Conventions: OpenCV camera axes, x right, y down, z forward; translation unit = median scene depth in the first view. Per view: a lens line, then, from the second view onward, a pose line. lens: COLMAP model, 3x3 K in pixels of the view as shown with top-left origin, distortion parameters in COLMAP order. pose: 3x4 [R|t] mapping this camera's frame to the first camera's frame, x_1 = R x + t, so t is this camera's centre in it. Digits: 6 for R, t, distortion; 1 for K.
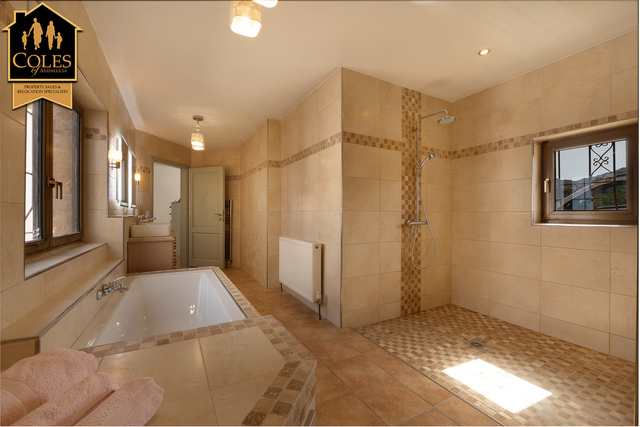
lens RADIAL K [[264.9, 0, 320.2], [0, 264.9, 211.9], [0, 0, 1]] dist [-0.001011, -0.000096]
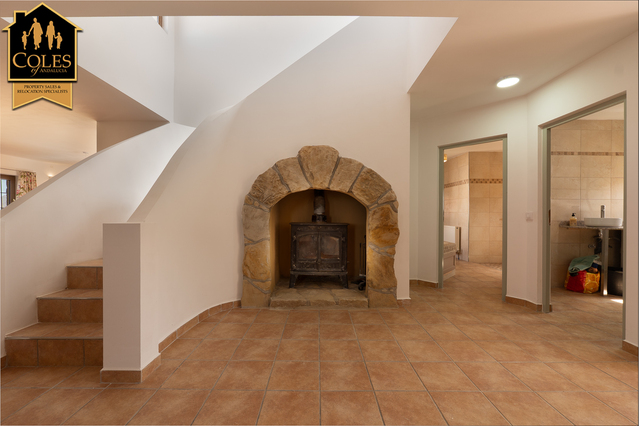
lens RADIAL K [[264.5, 0, 321.2], [0, 264.5, 216.3], [0, 0, 1]] dist [-0.001011, -0.000096]
pose [[0.876205, 0.001616, -0.481936, 0.061043], [-0.001224, 0.999999, 0.001128, 0.030229], [0.481937, -0.000399, 0.876206, -1.630920]]
